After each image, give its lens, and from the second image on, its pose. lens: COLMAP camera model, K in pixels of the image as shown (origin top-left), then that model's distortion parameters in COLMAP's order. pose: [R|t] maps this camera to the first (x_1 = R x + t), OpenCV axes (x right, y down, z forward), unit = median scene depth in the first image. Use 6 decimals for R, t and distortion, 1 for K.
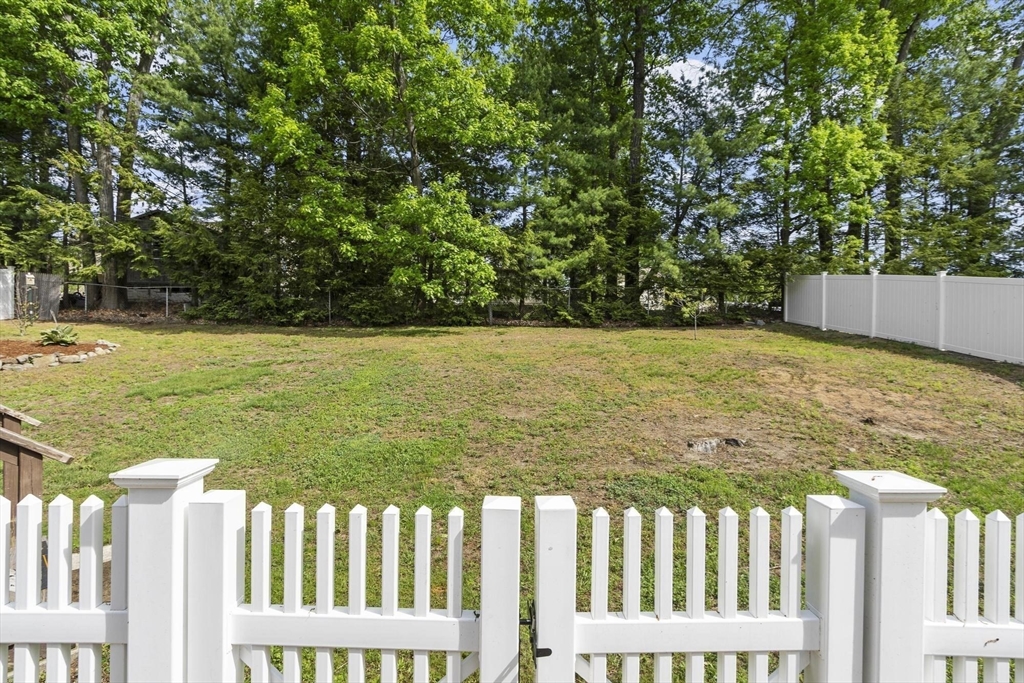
lens RADIAL K [[502.2, 0, 502.9], [0, 502.2, 340.2], [0, 0, 1]] dist [-0.000695, 0.000434]
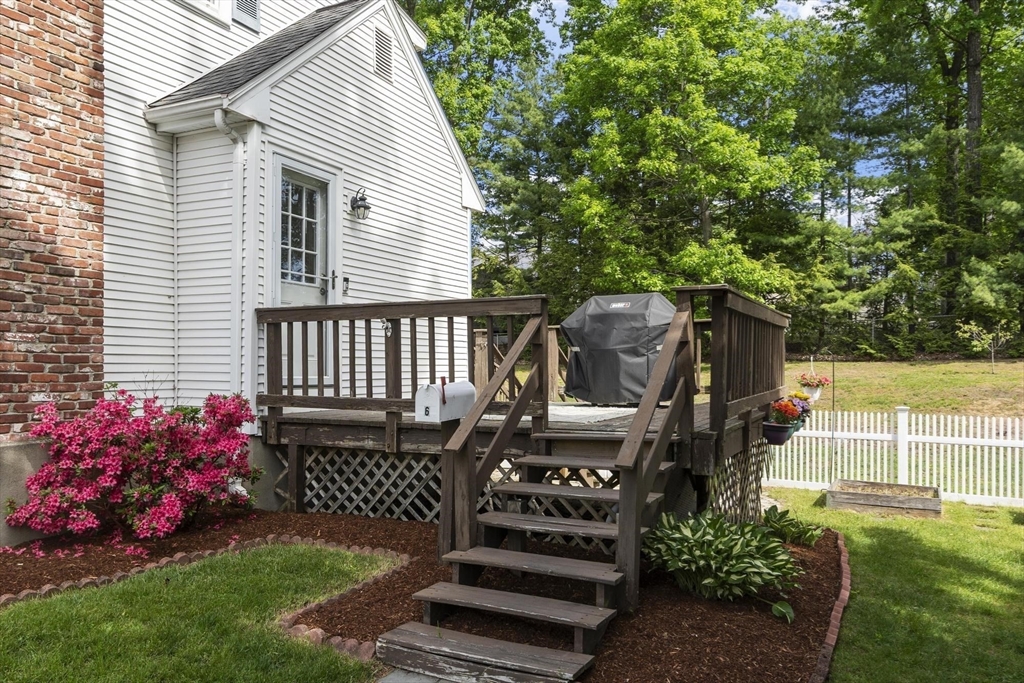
lens RADIAL K [[740.2, 0, 503.0], [0, 740.2, 365.9], [0, 0, 1]] dist [0.001310, -0.001740]
pose [[0.878579, -0.015147, -0.477357, 0.202909], [0.008505, 0.999835, -0.016072, -0.000455], [0.477522, 0.010061, 0.878562, -0.592584]]
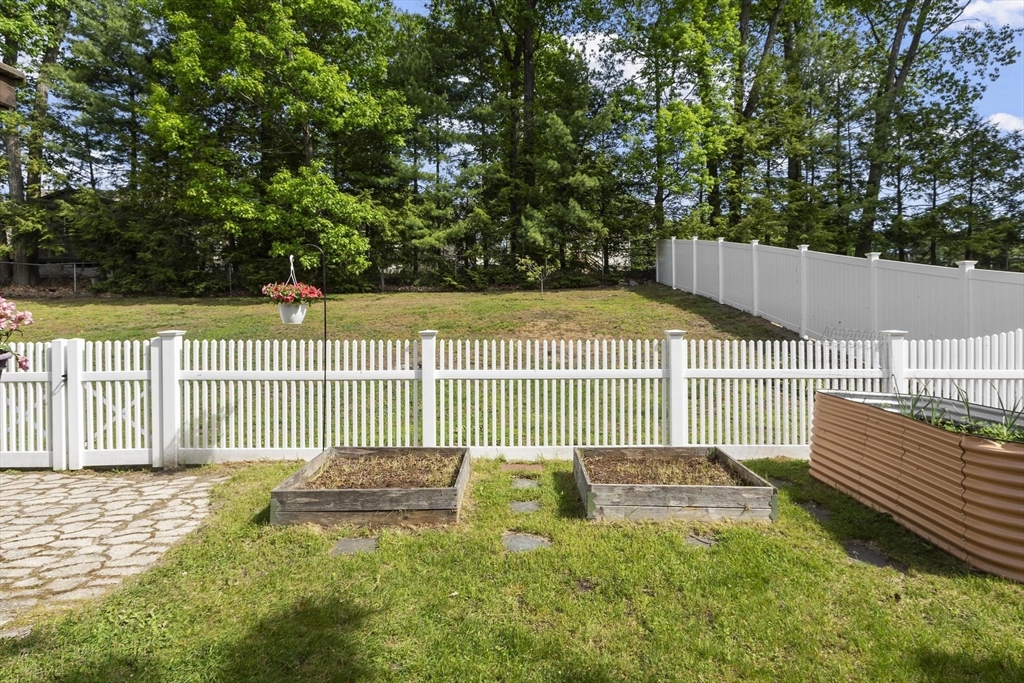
lens RADIAL K [[564.0, 0, 511.8], [0, 564.0, 306.5], [0, 0, 1]] dist [-0.001746, -0.000998]
pose [[0.999322, -0.025009, 0.027032, 0.239668], [0.025106, 0.999679, -0.003275, 0.014204], [-0.026942, 0.003951, 0.999629, -0.235934]]
